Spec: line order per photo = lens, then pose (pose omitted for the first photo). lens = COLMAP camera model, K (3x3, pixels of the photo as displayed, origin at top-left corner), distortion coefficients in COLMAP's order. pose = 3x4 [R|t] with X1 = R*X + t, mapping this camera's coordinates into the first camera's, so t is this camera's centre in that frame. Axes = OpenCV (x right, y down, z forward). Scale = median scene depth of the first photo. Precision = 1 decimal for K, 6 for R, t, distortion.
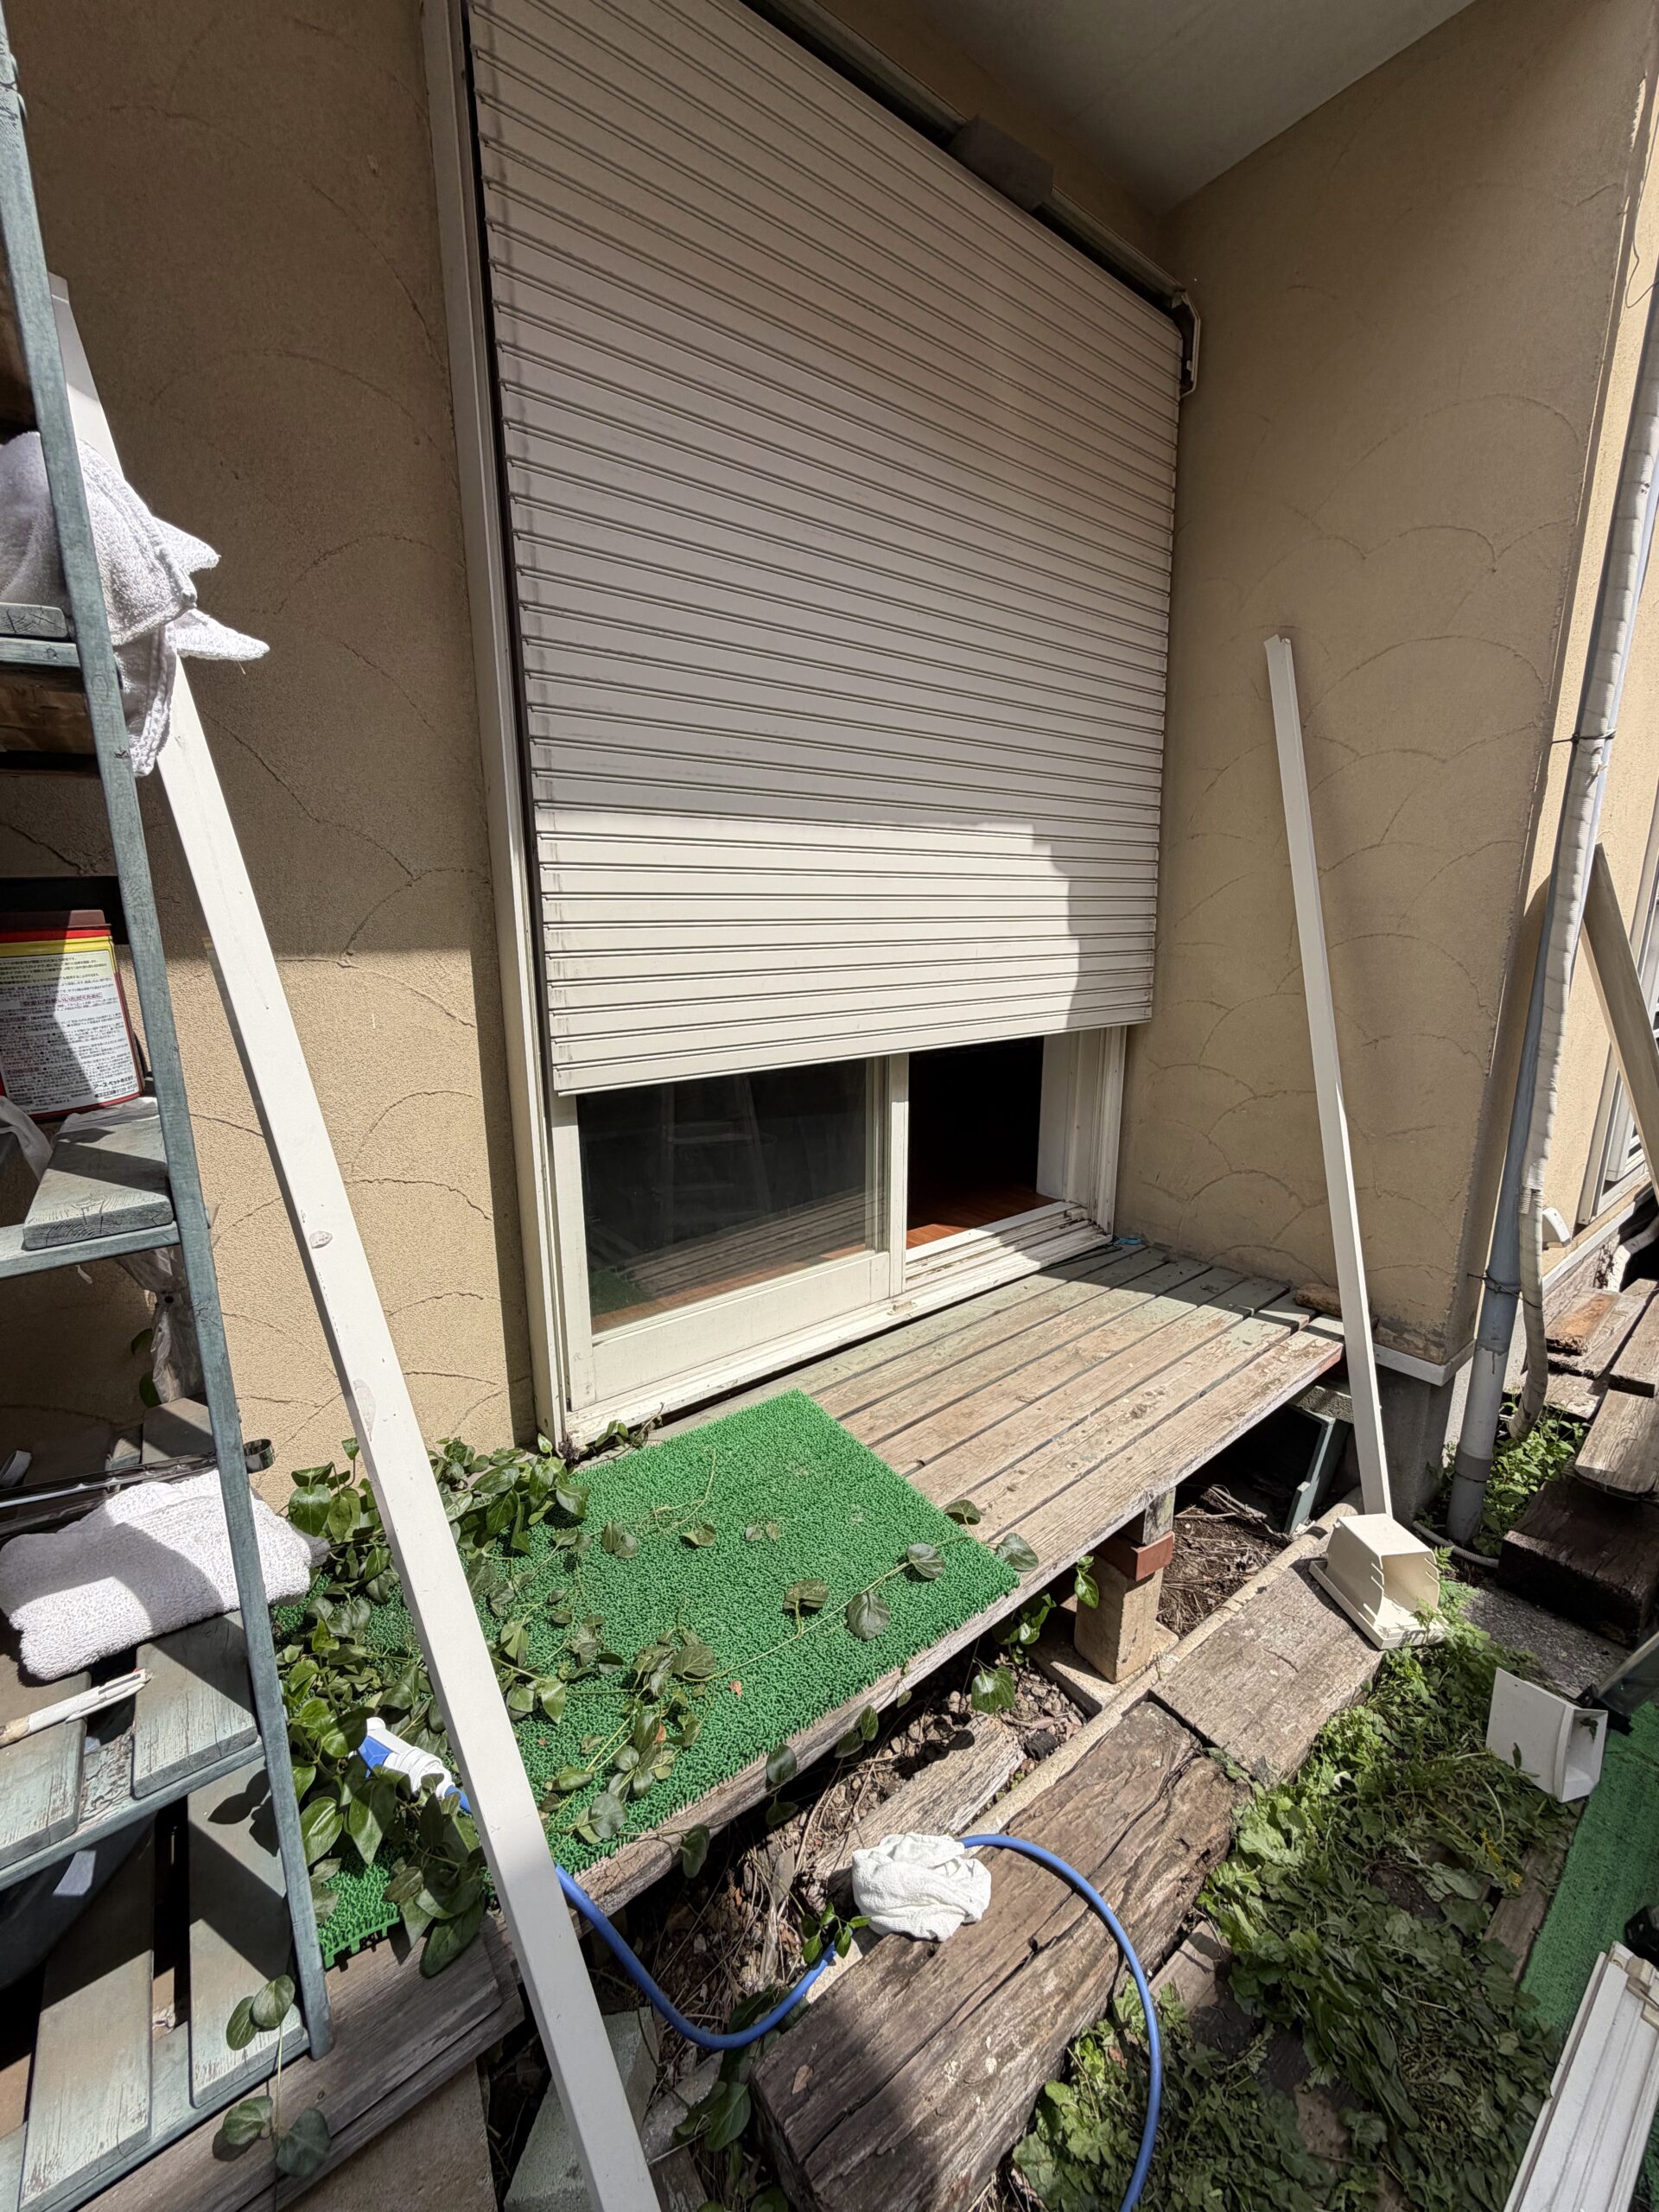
lens RADIAL K [[874.8, 0, 832.7], [0, 874.8, 1098.5], [0, 0, 1]] dist [0.001201, -0.000211]
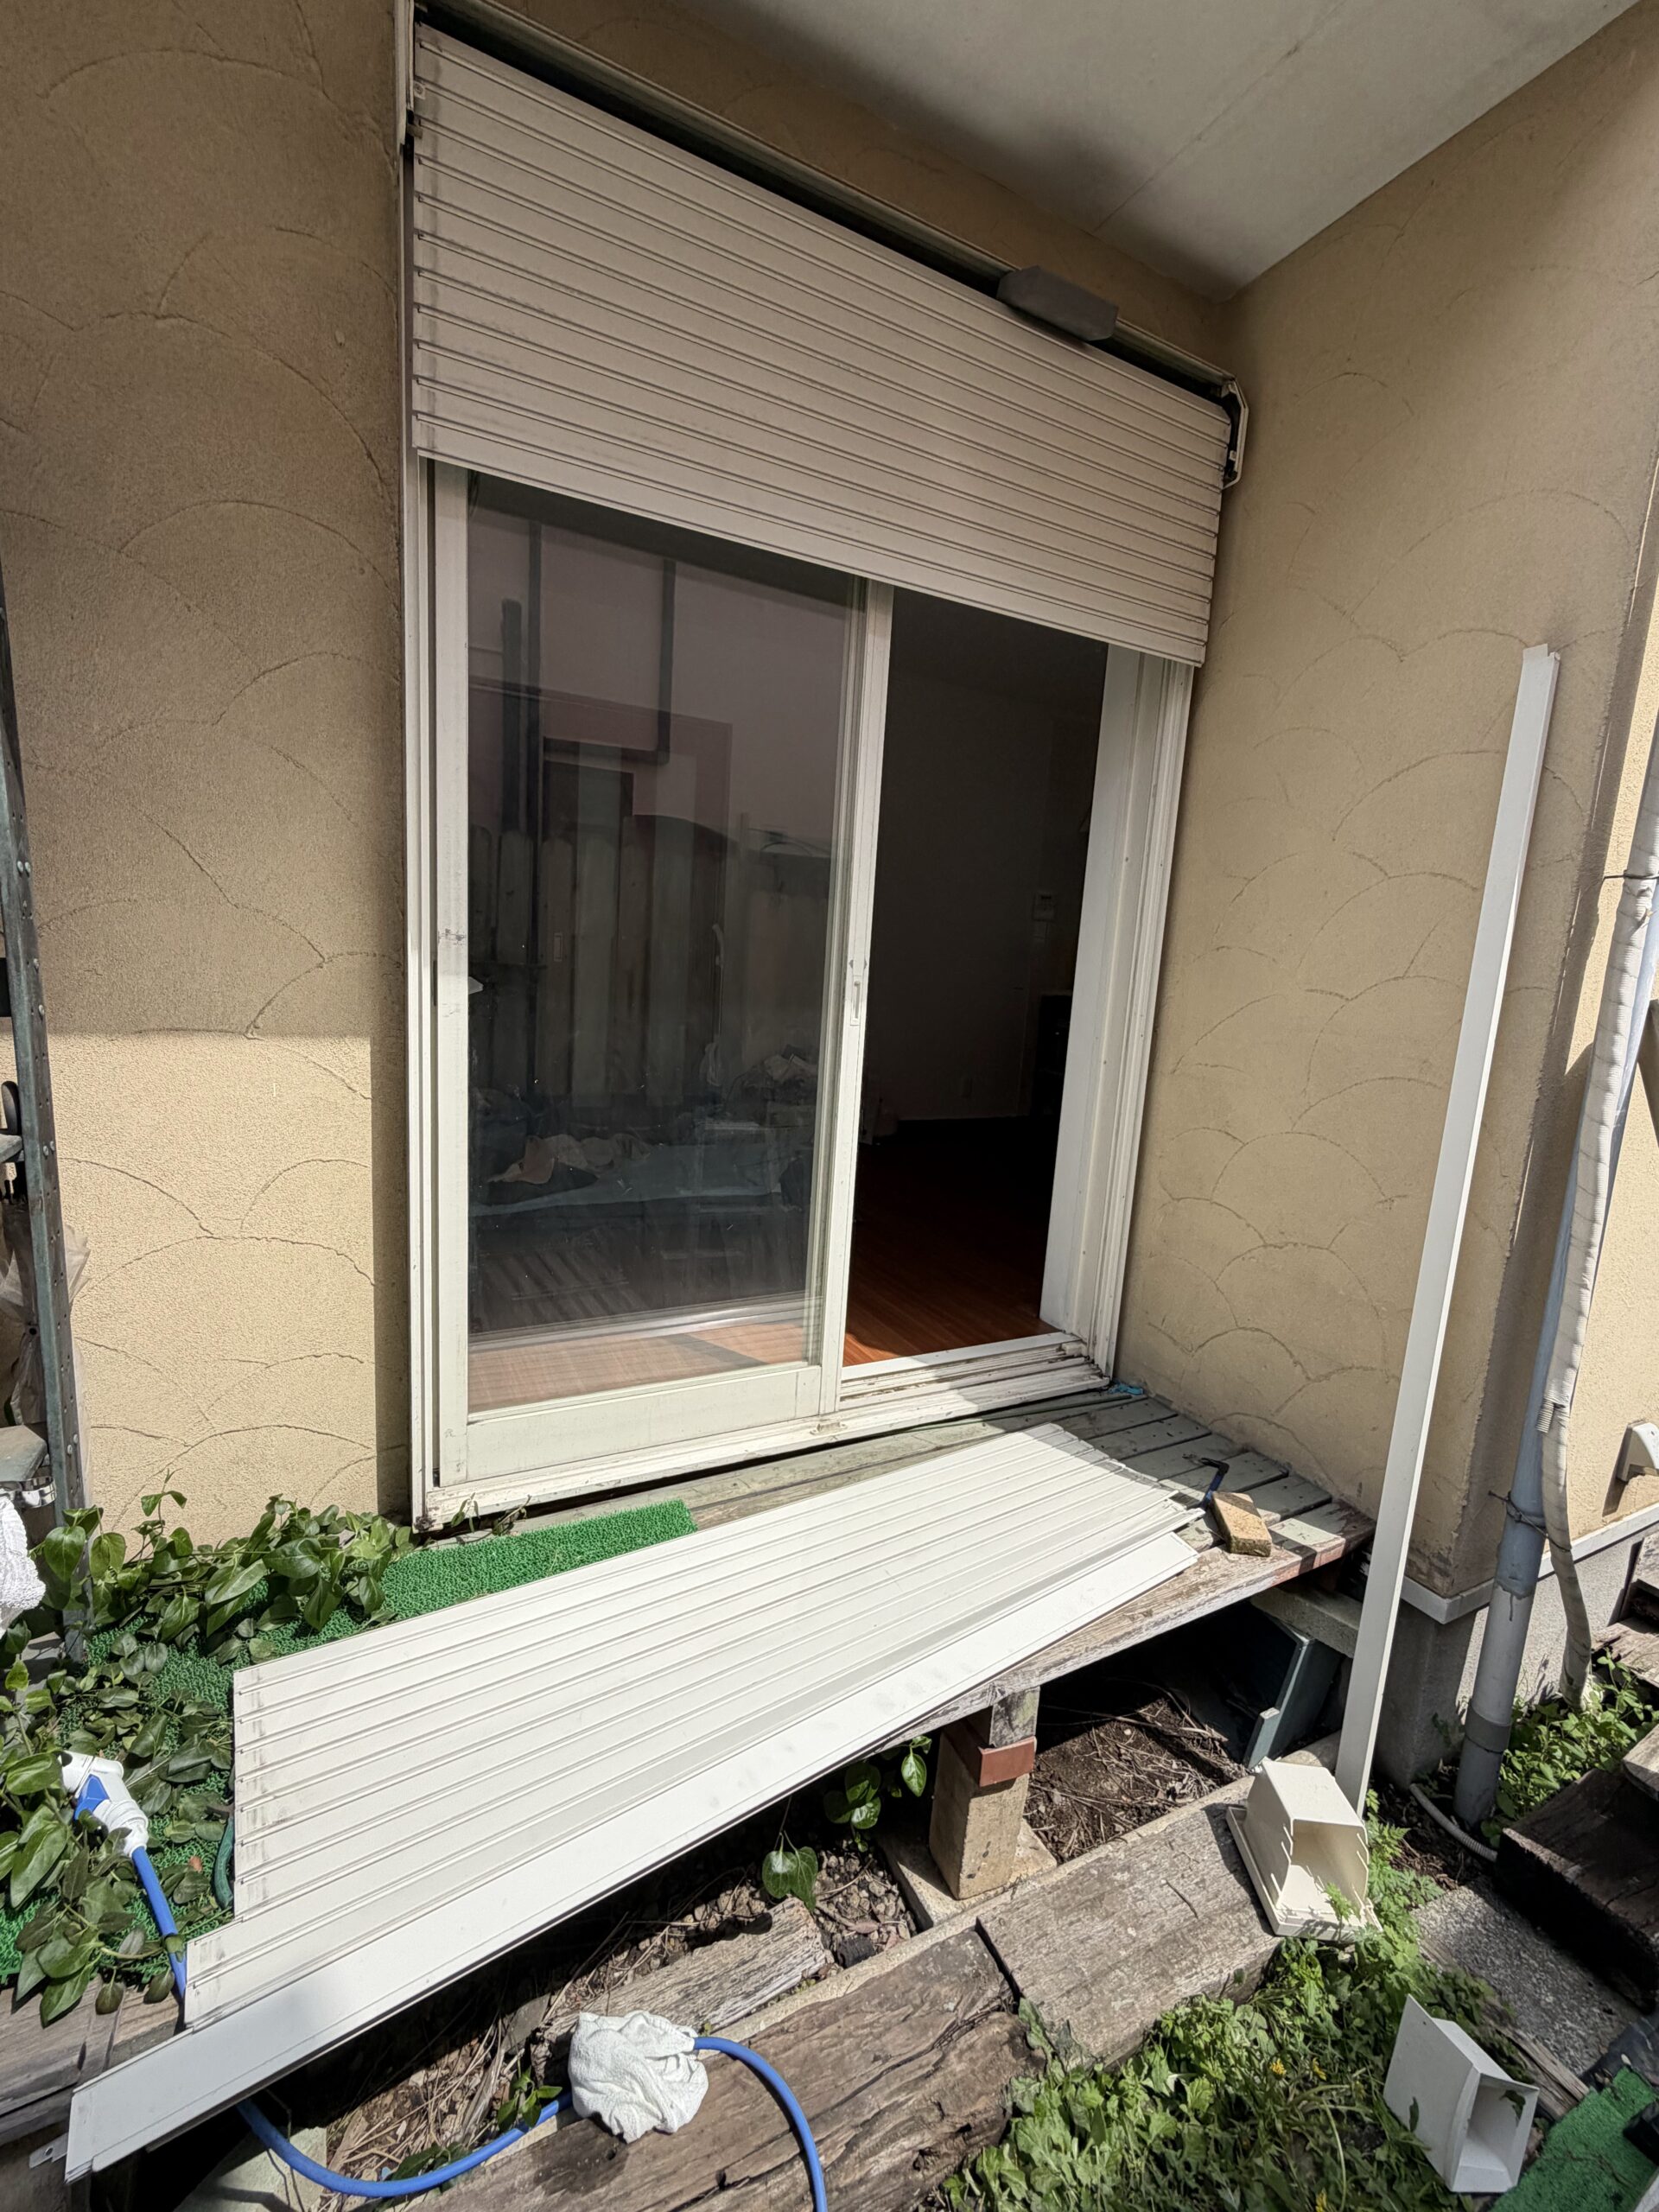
lens RADIAL K [[927.6, 0, 829.9], [0, 927.6, 1106.4], [0, 0, 1]] dist [0.000946, 0.000186]
pose [[0.980092, 0.093178, -0.175322, 0.278165], [-0.103403, 0.993377, -0.050098, -0.066448], [0.169492, 0.067229, 0.983236, 0.001345]]
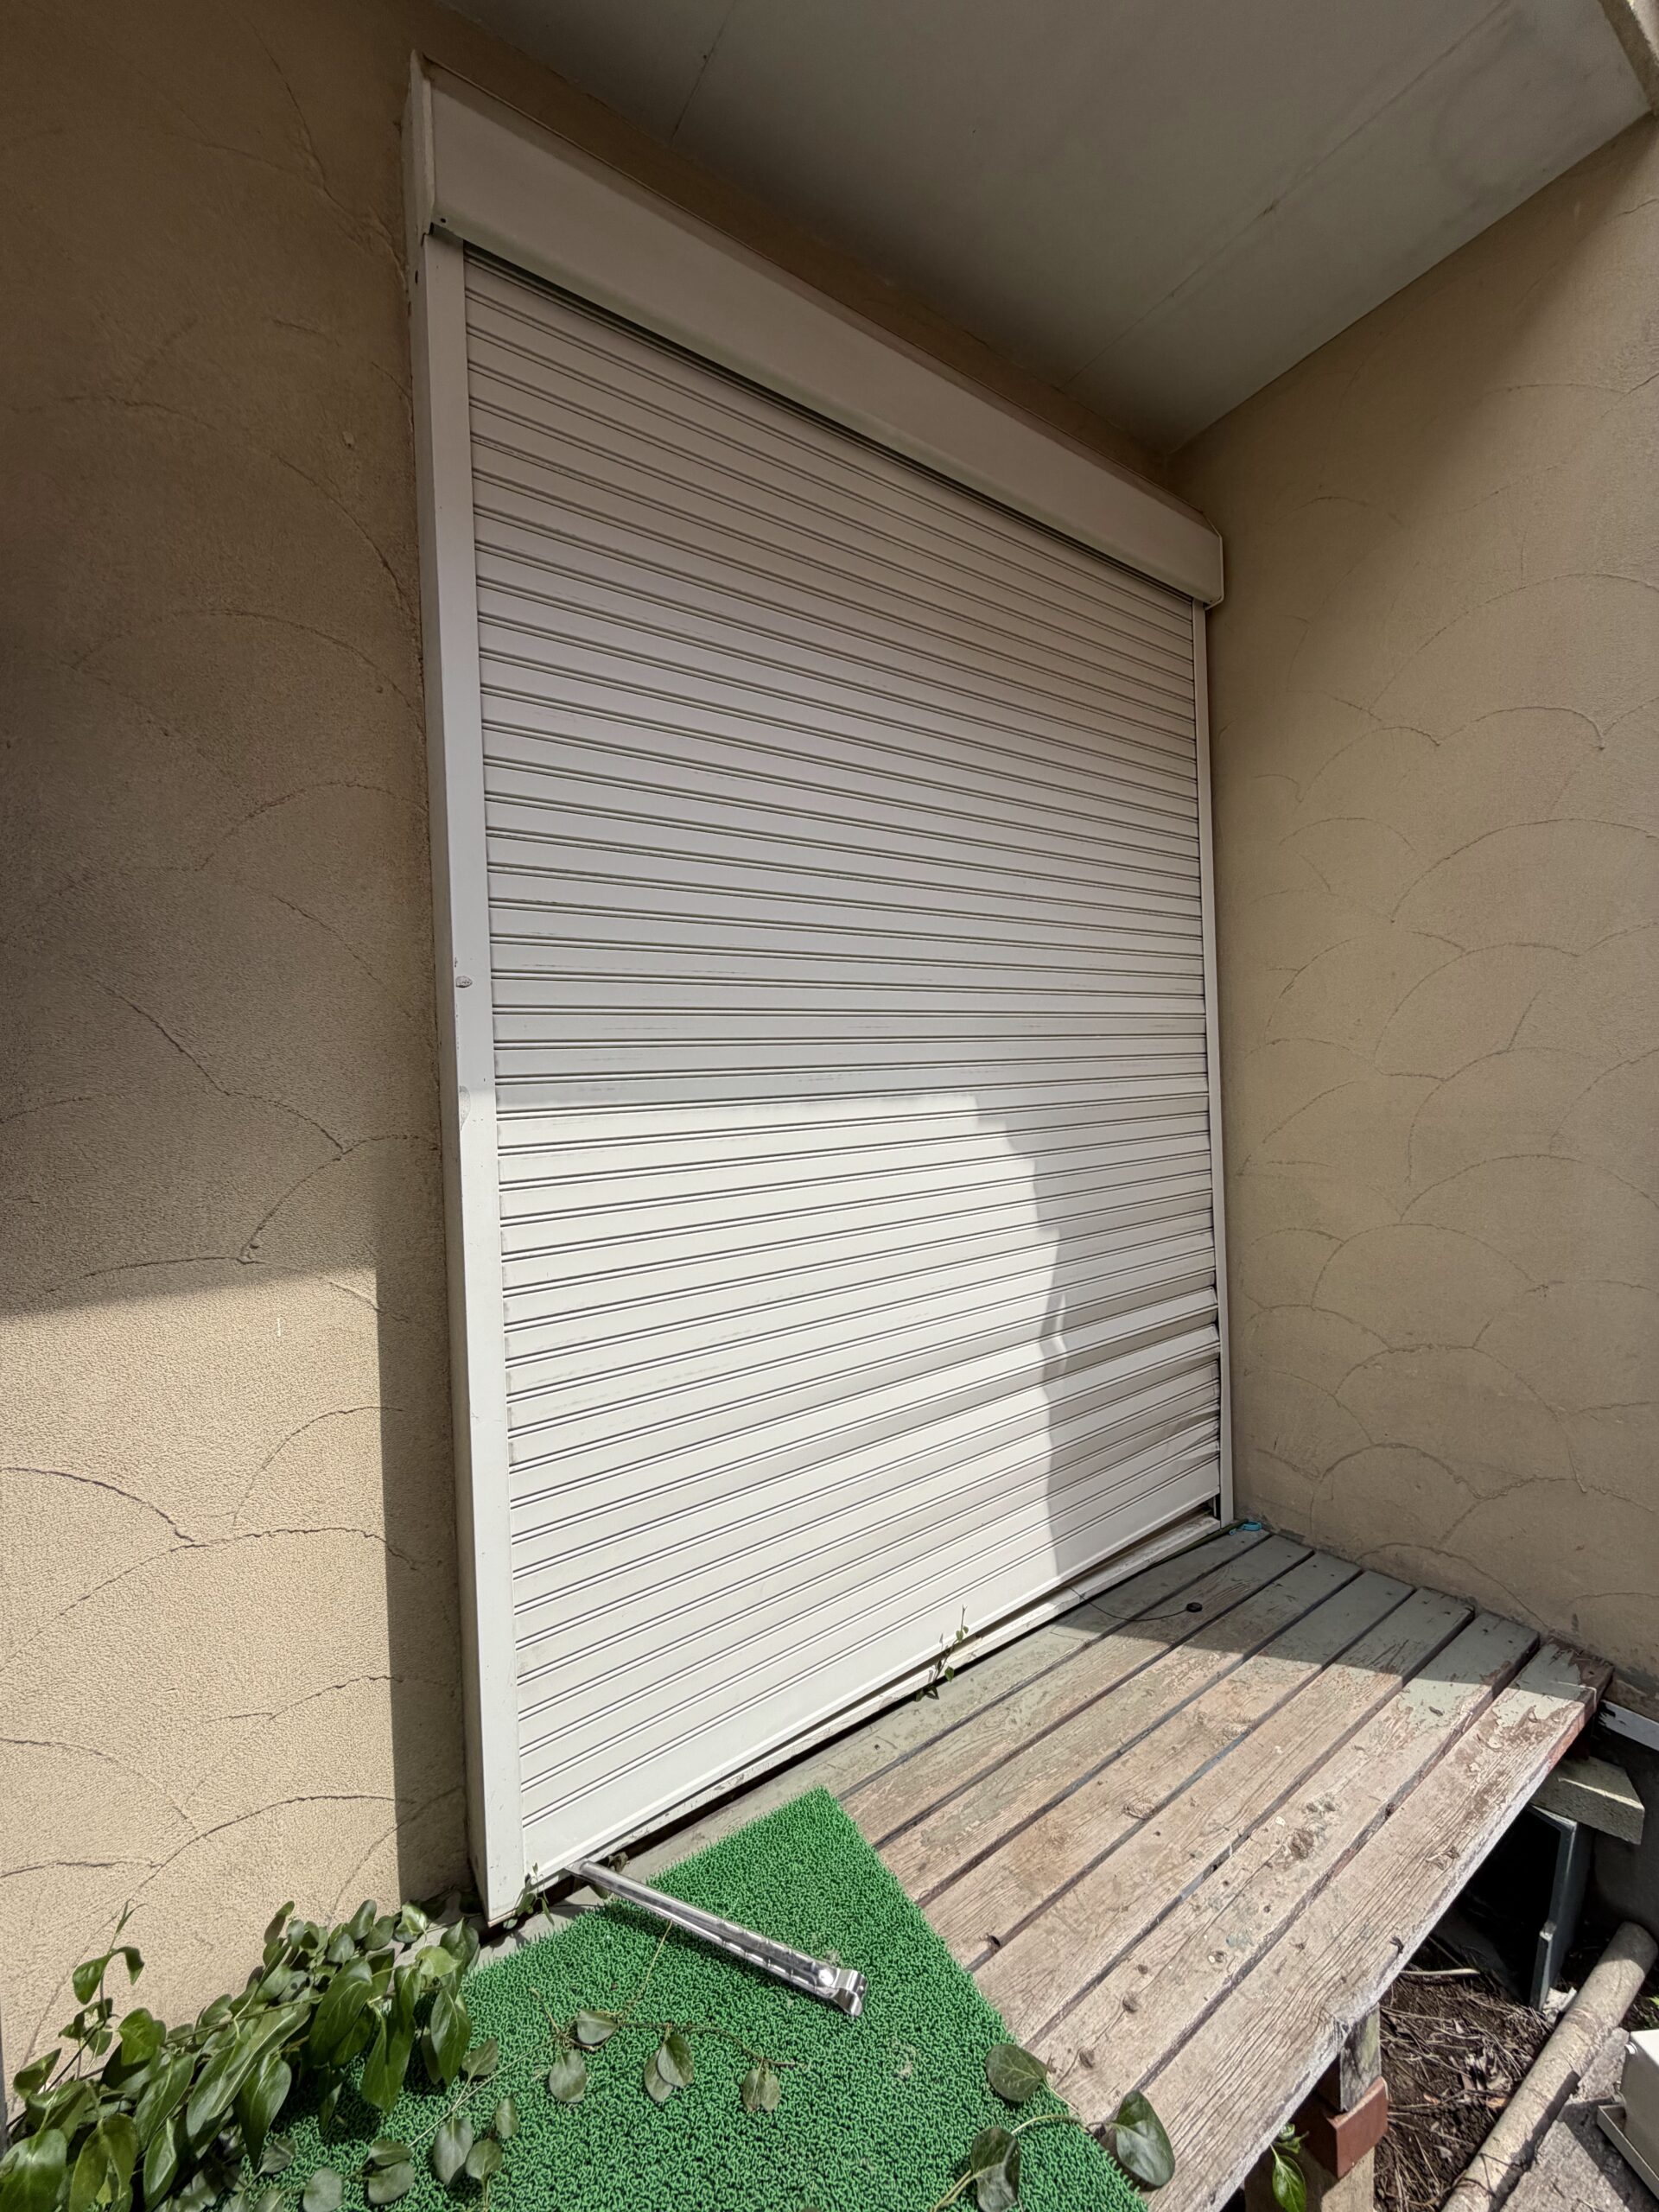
lens RADIAL K [[874.8, 0, 831.6], [0, 874.8, 1102.1], [0, 0, 1]] dist [0.001201, -0.000211]
pose [[0.997103, -0.031384, -0.069294, 0.039663], [0.016845, 0.979406, -0.201198, -0.098268], [0.074181, 0.199448, 0.977097, 0.166489]]
